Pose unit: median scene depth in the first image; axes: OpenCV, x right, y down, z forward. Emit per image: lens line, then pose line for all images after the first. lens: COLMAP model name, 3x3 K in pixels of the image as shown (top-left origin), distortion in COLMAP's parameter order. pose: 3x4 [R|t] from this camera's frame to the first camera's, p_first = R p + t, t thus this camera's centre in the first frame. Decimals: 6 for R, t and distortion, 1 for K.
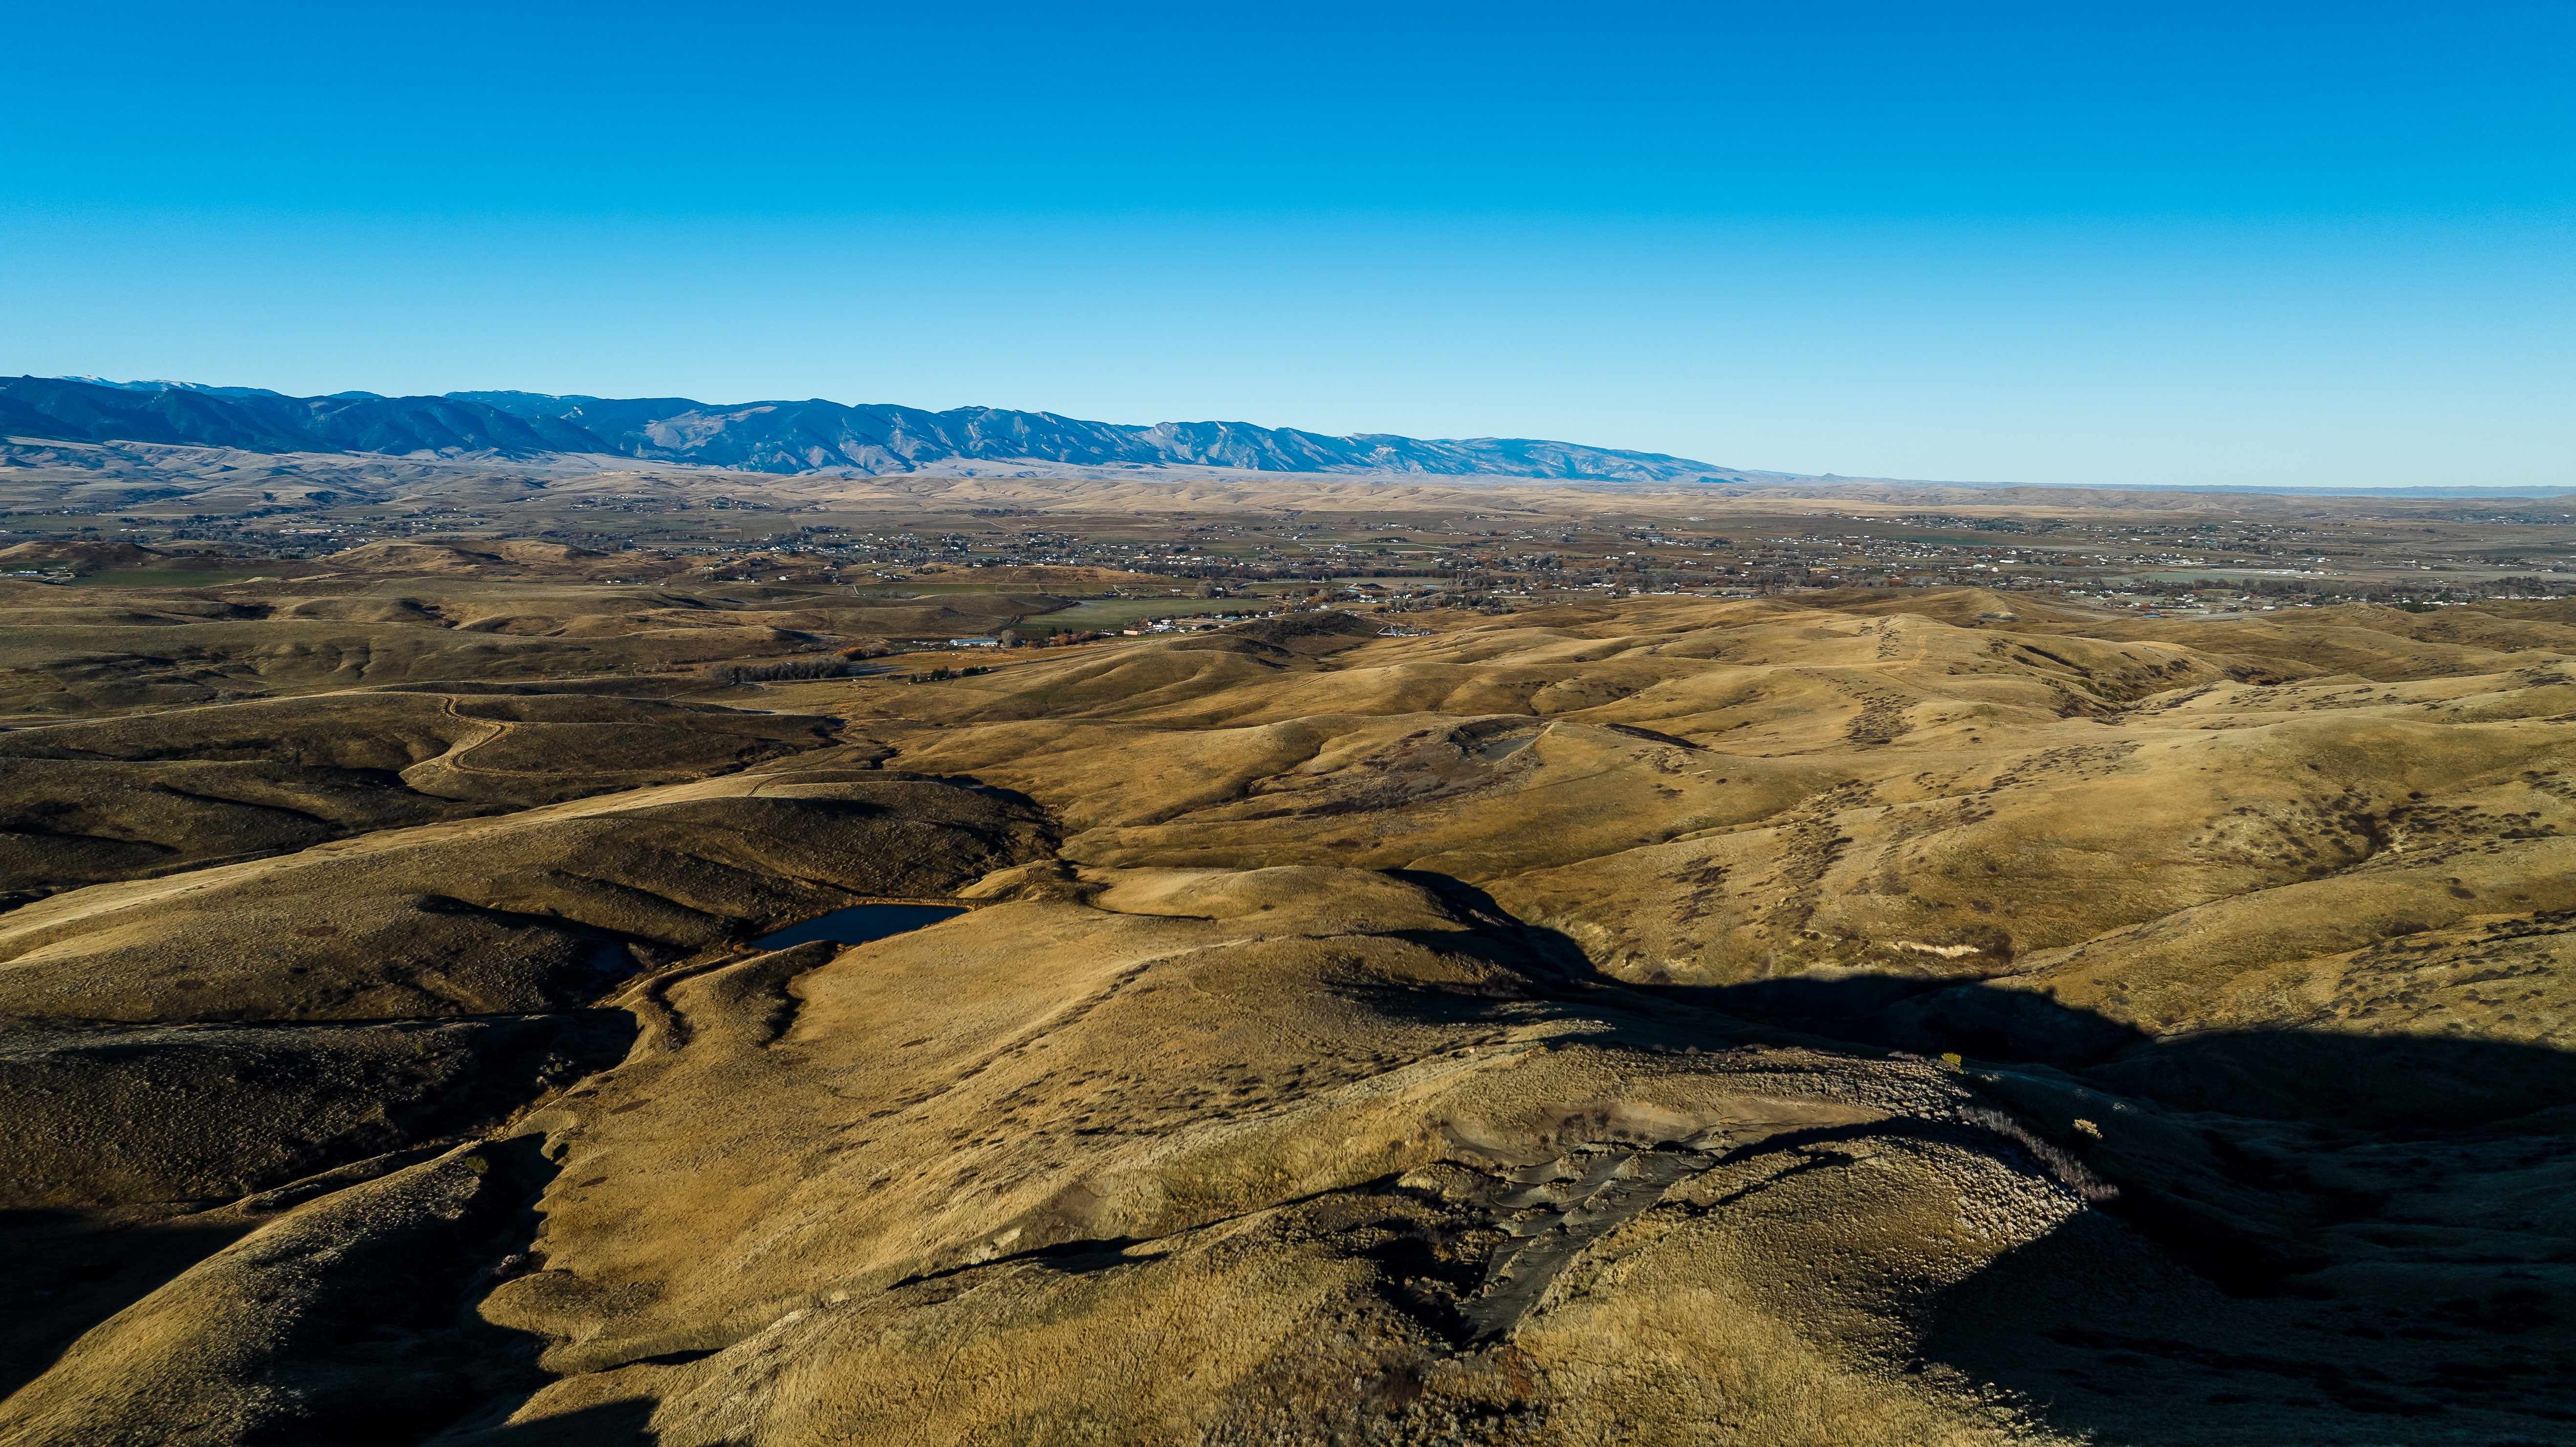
lens RADIAL K [[1805.5, 0, 1284.1], [0, 1805.5, 731.2], [0, 0, 1]] dist [-0.034010, 0.025708]
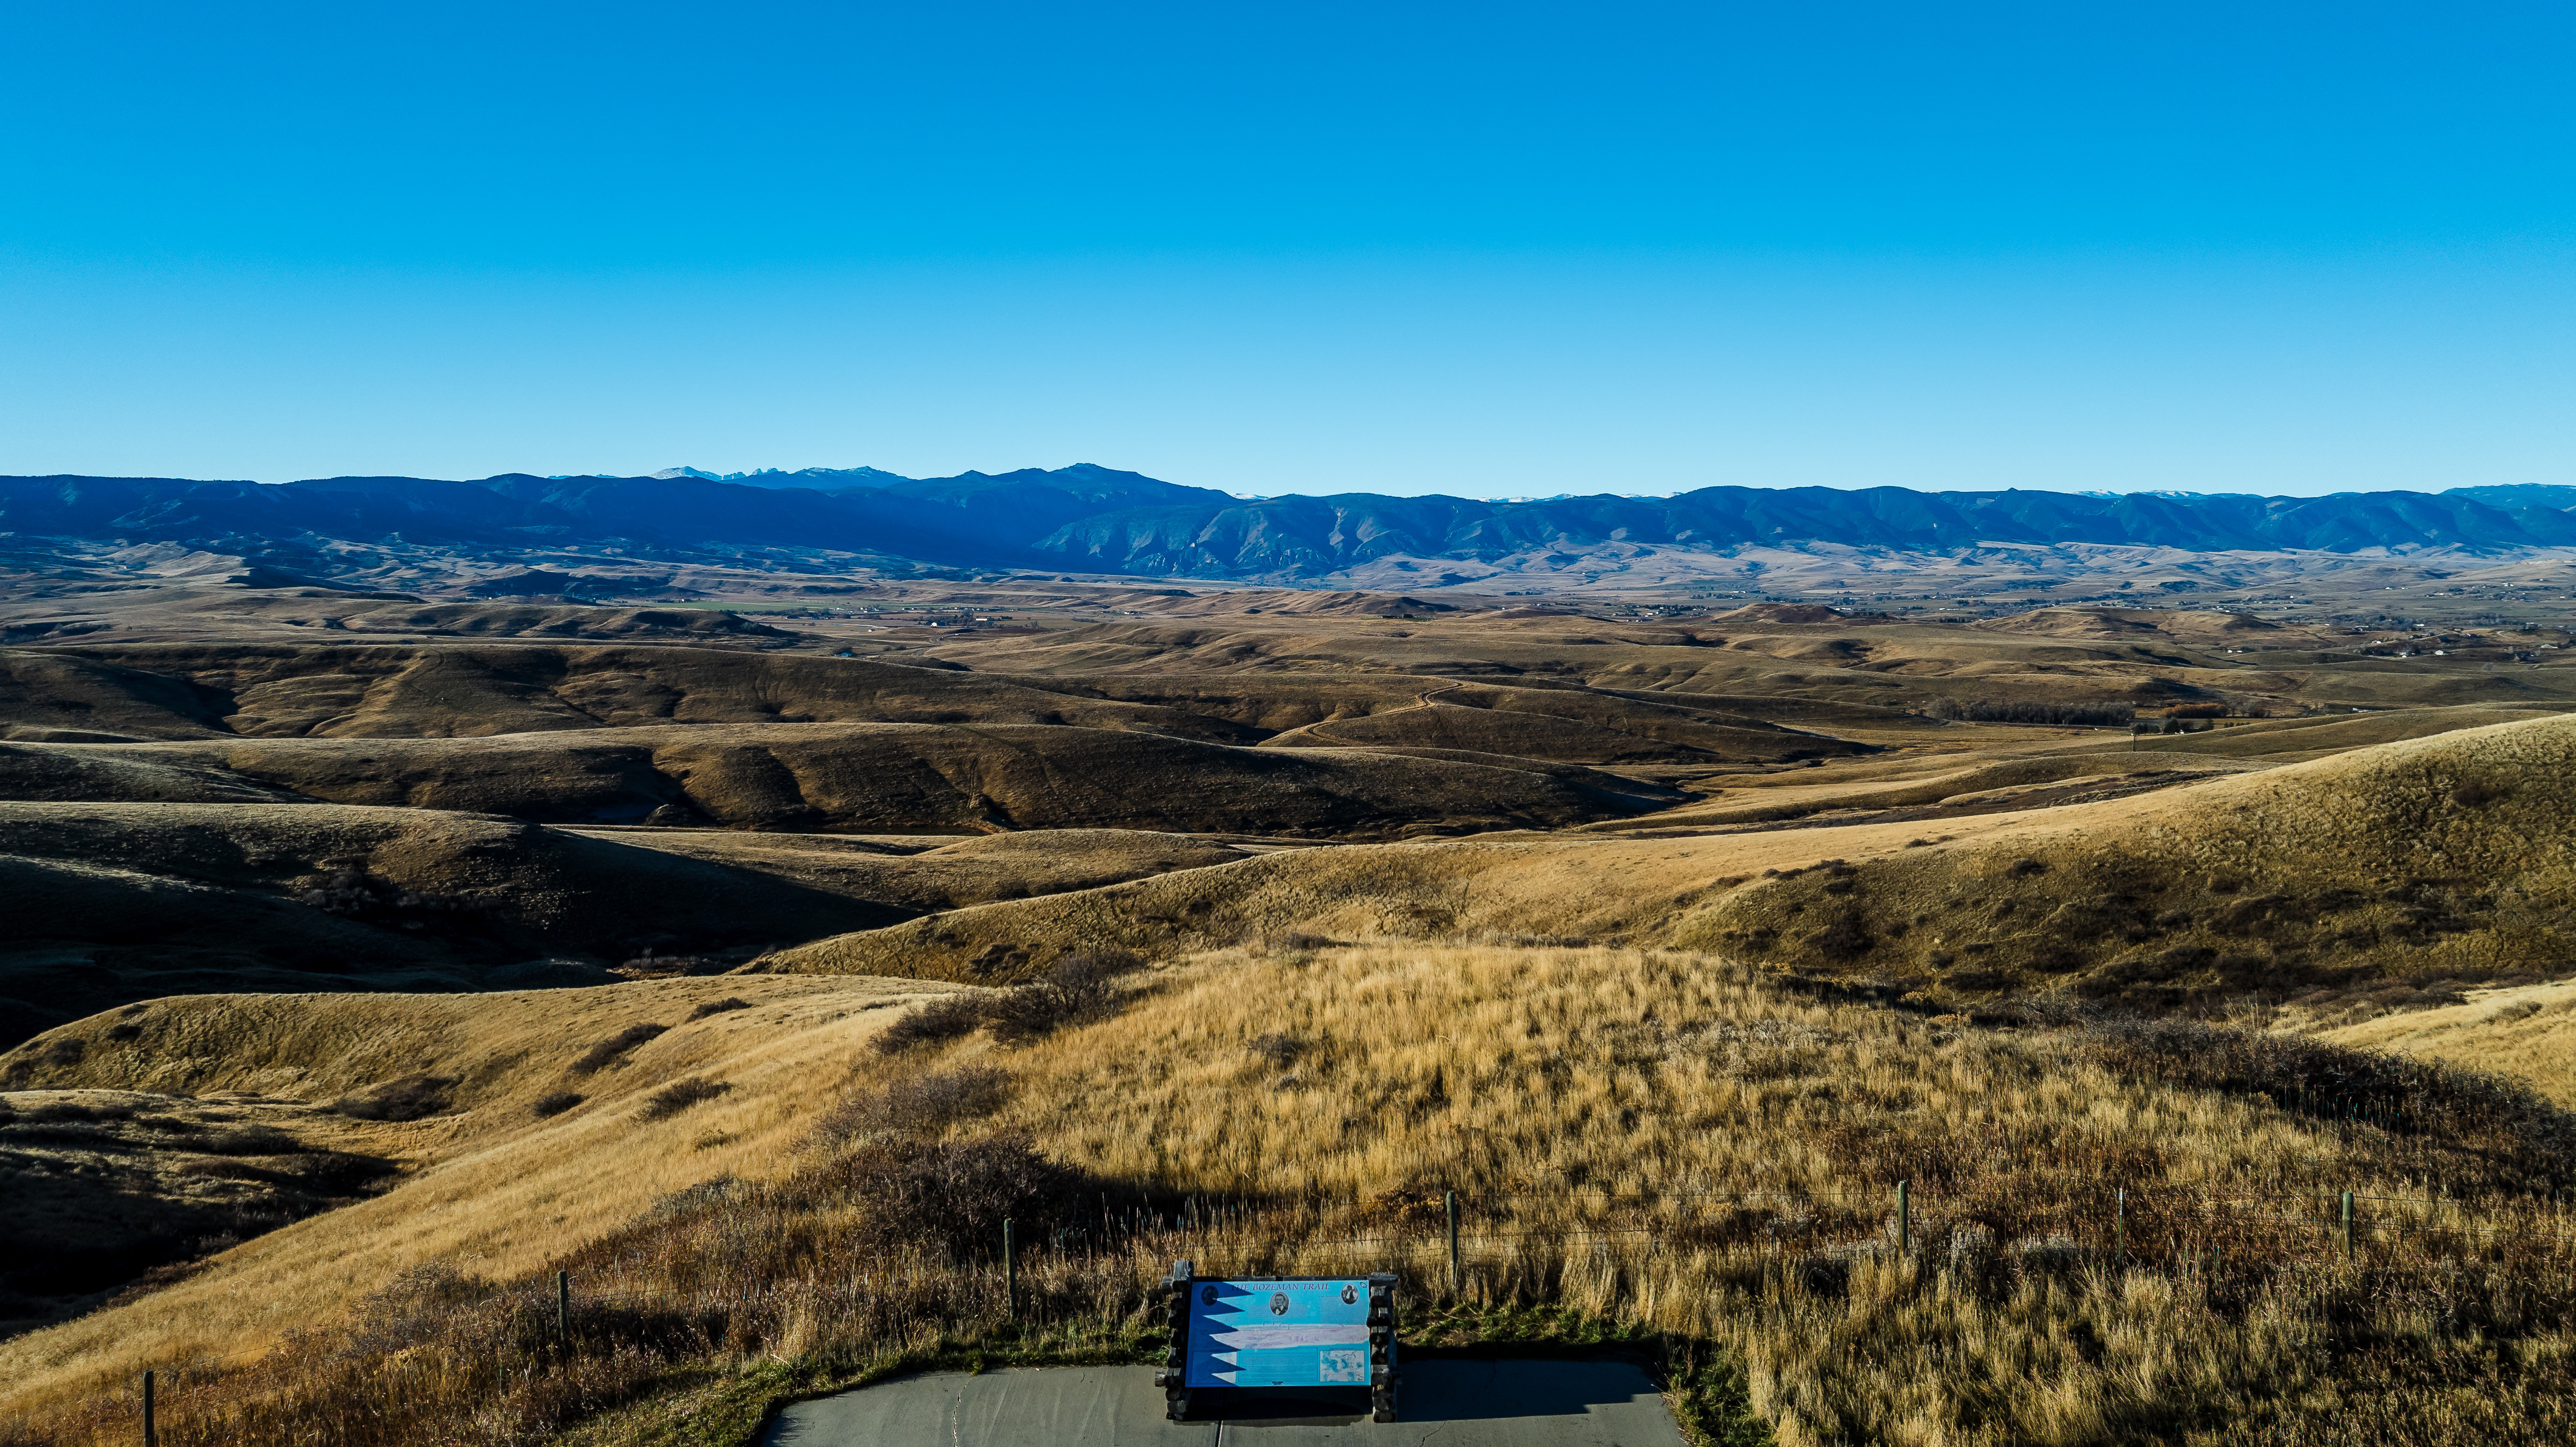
lens RADIAL K [[1805.5, 0, 1298.1], [0, 1805.5, 741.9], [0, 0, 1]] dist [-0.034010, 0.025708]
pose [[0.523371, 0.066287, -0.849523, 0.203667], [-0.112427, 0.993626, 0.008268, 0.008713], [0.844656, 0.091182, 0.527487, 0.211481]]
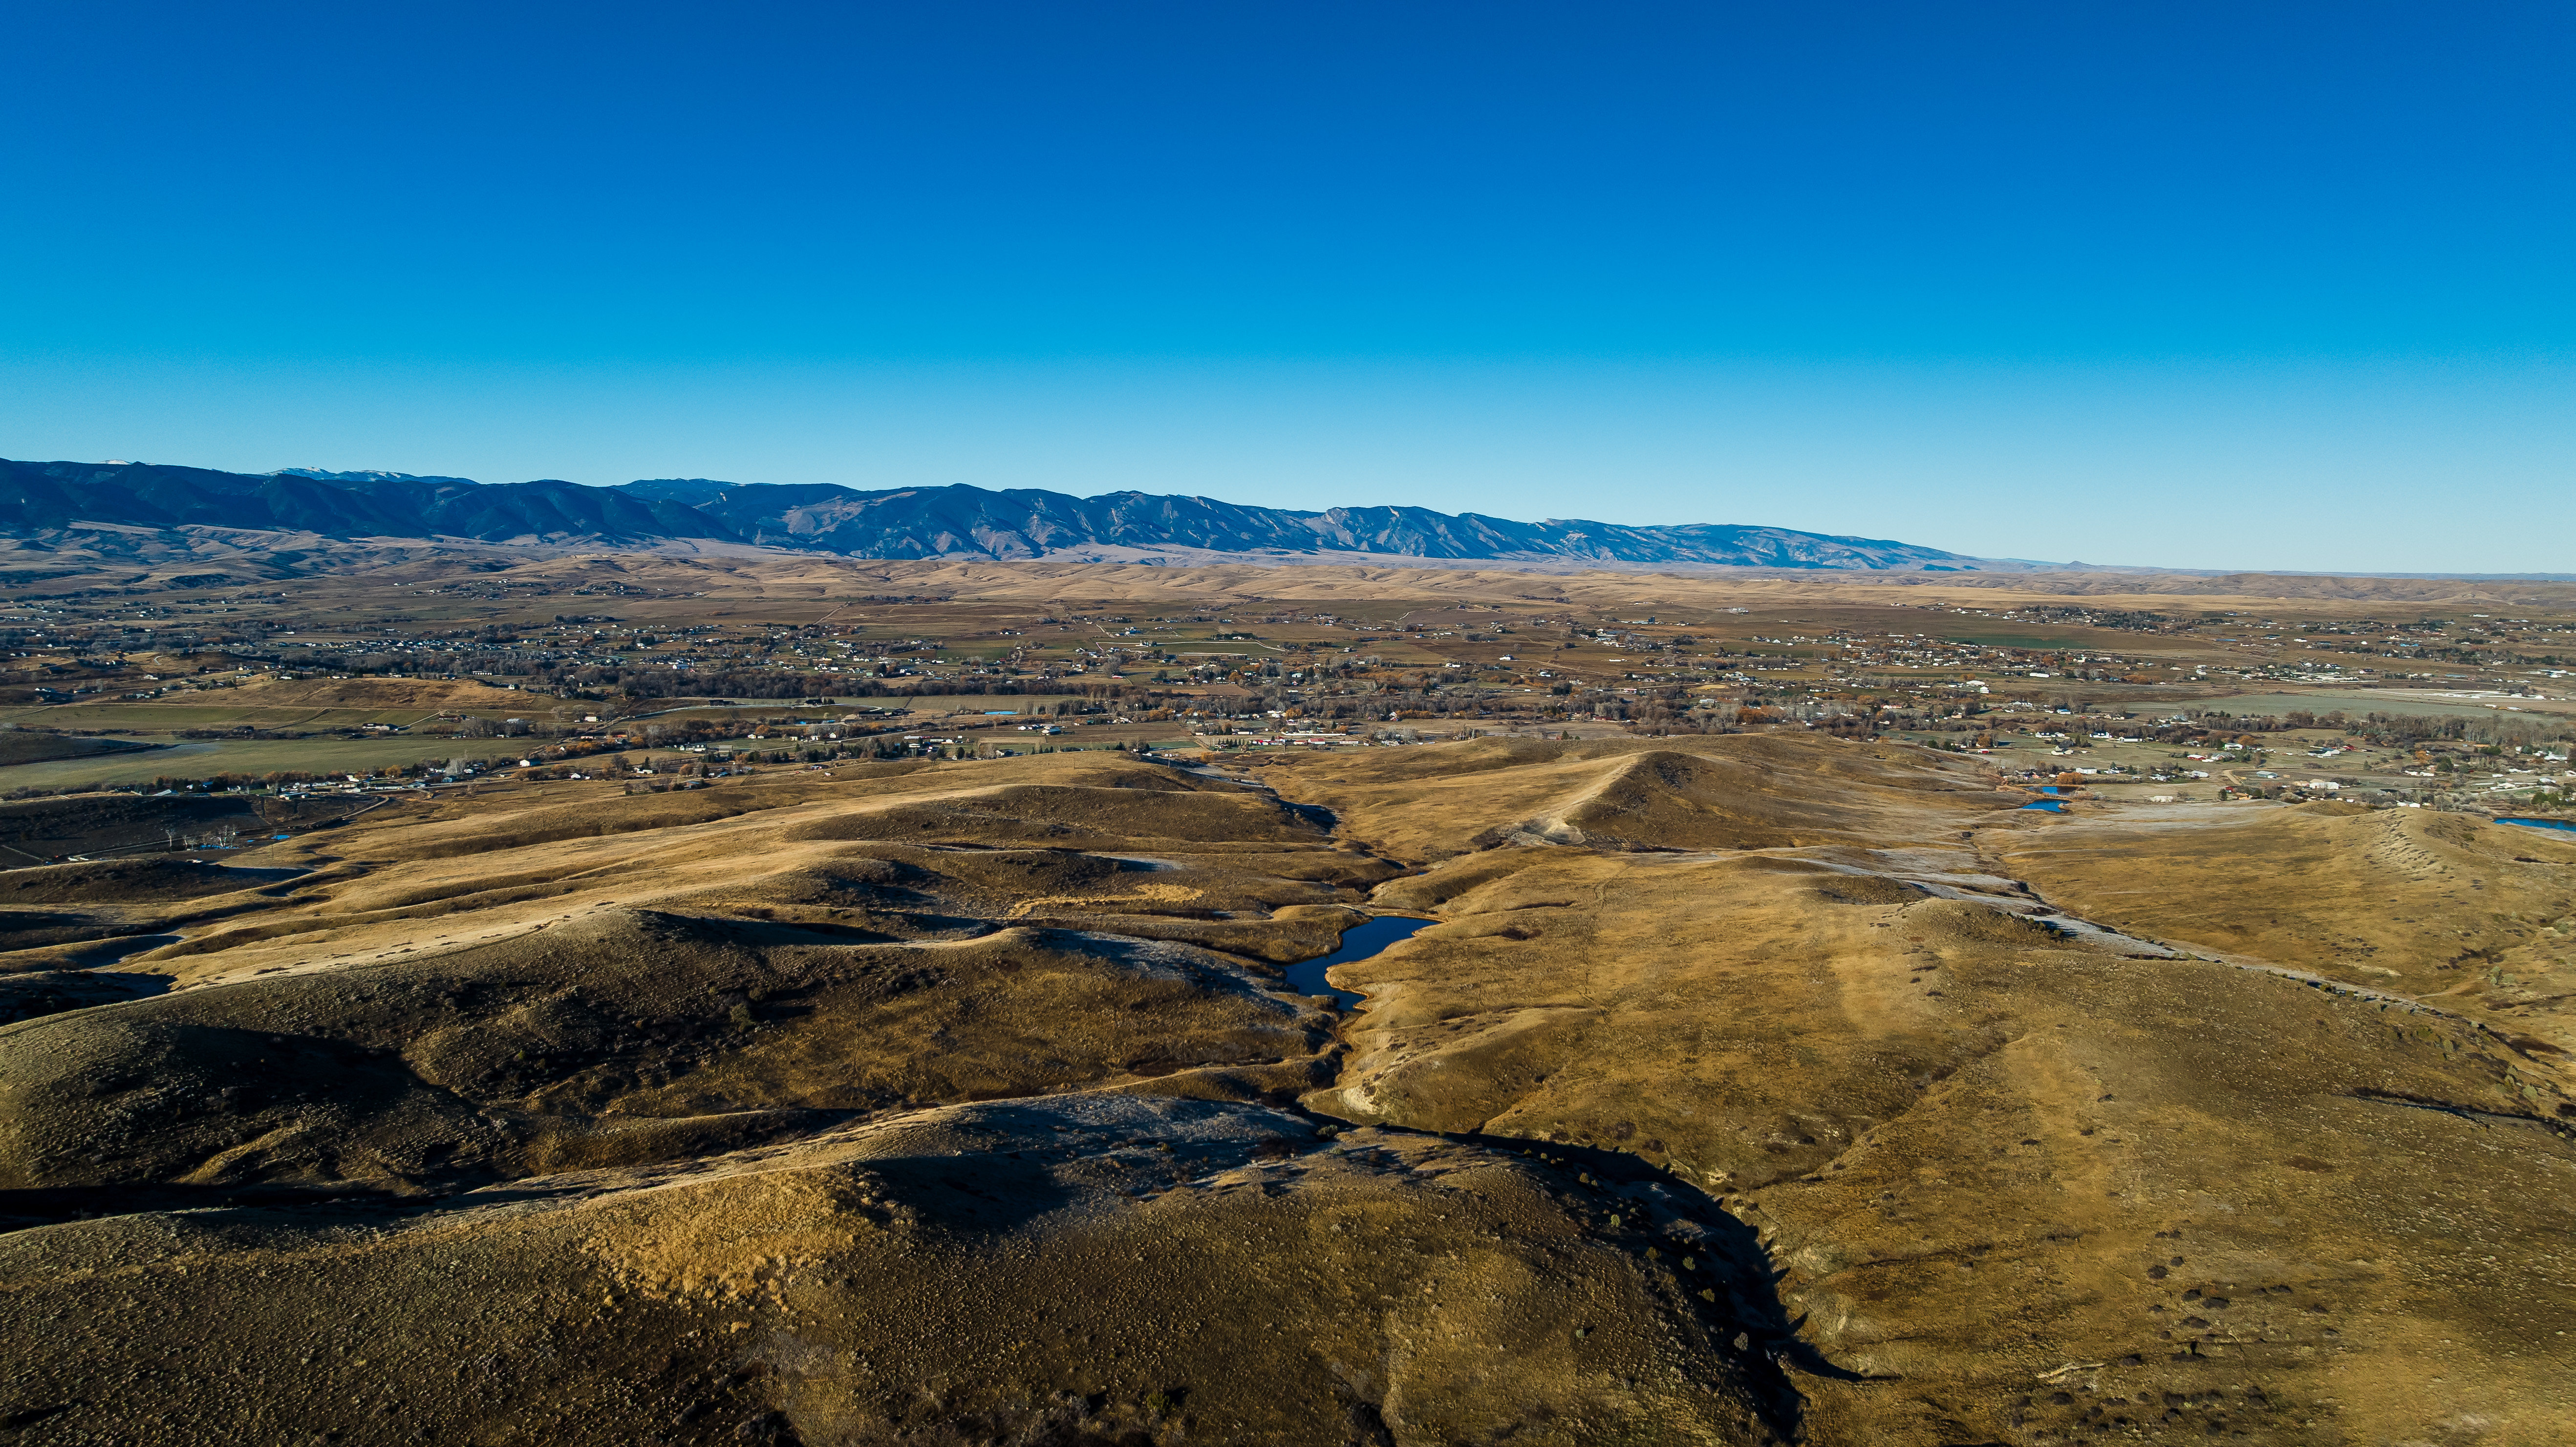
lens RADIAL K [[1805.5, 0, 1271.3], [0, 1805.5, 715.0], [0, 0, 1]] dist [-0.034010, 0.025708]
pose [[0.989485, 0.012096, -0.144127, 0.438911], [-0.020409, 0.998203, -0.056341, -0.072930], [0.143187, 0.058690, 0.987954, 0.598003]]
